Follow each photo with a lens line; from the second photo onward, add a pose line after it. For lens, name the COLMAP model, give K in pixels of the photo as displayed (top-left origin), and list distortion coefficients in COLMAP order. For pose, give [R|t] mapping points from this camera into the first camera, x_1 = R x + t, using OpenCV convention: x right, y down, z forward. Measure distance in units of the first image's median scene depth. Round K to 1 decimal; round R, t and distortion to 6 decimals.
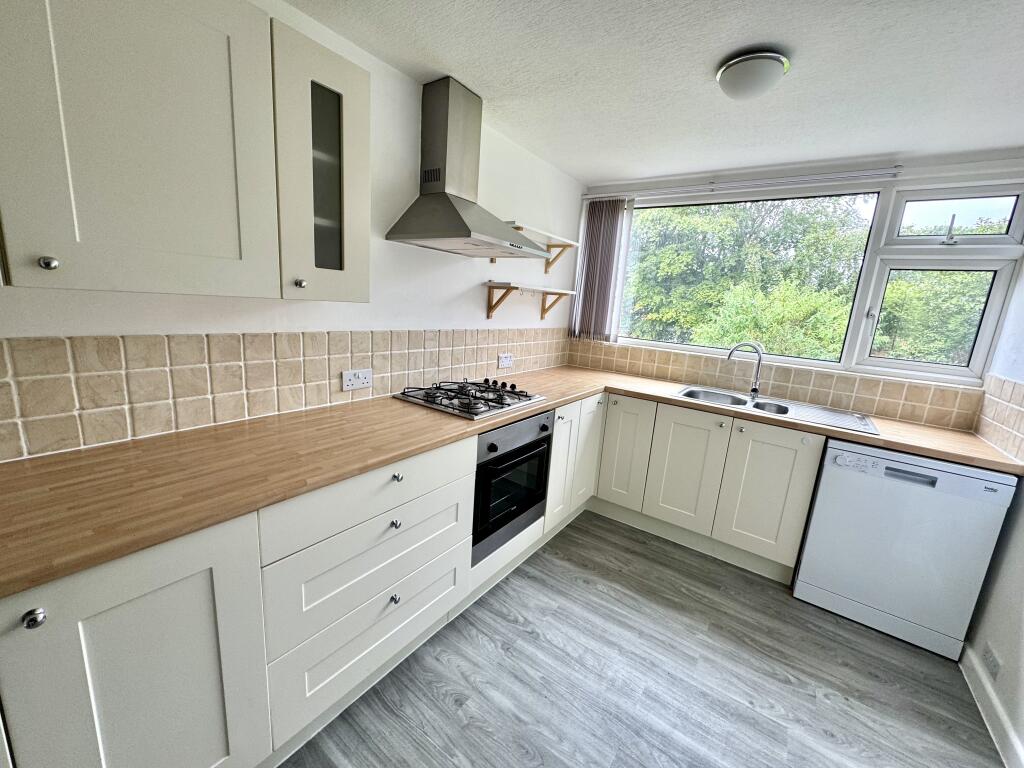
lens RADIAL K [[411.1, 0, 513.0], [0, 411.1, 384.6], [0, 0, 1]] dist [-0.000323, -0.000098]
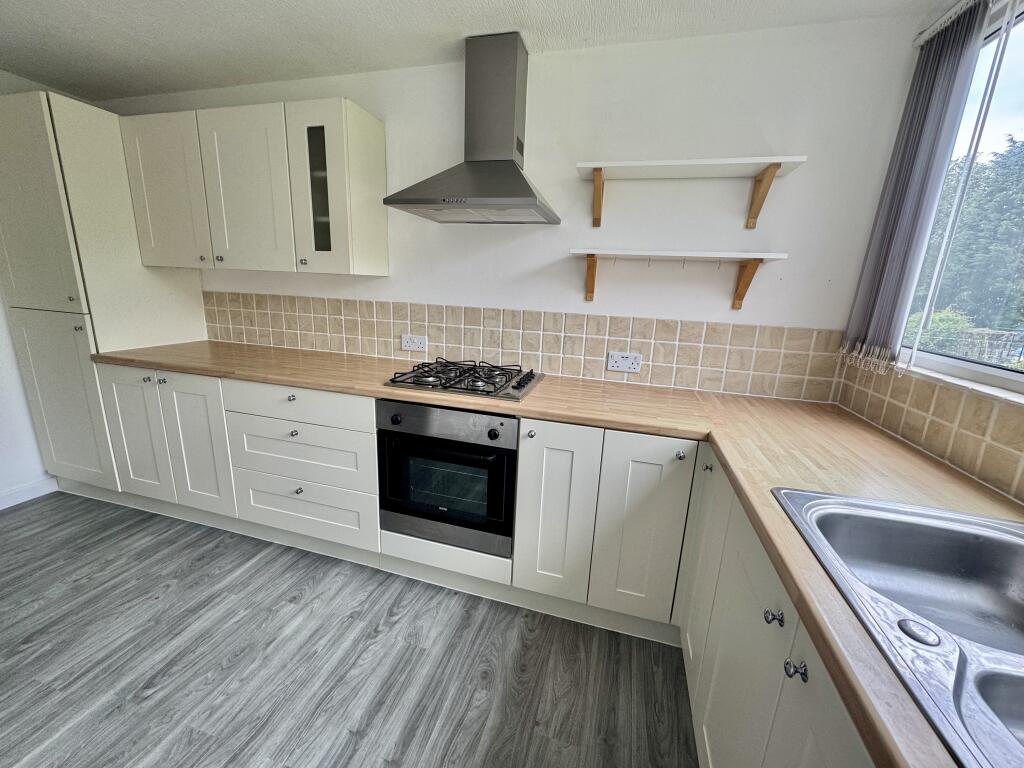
lens RADIAL K [[411.1, 0, 512.0], [0, 411.1, 384.9], [0, 0, 1]] dist [-0.000323, -0.000098]
pose [[0.329257, 0.169428, -0.928915, 0.828646], [-0.207477, 0.972709, 0.103875, -0.074932], [0.921164, 0.158527, 0.355424, 0.804662]]
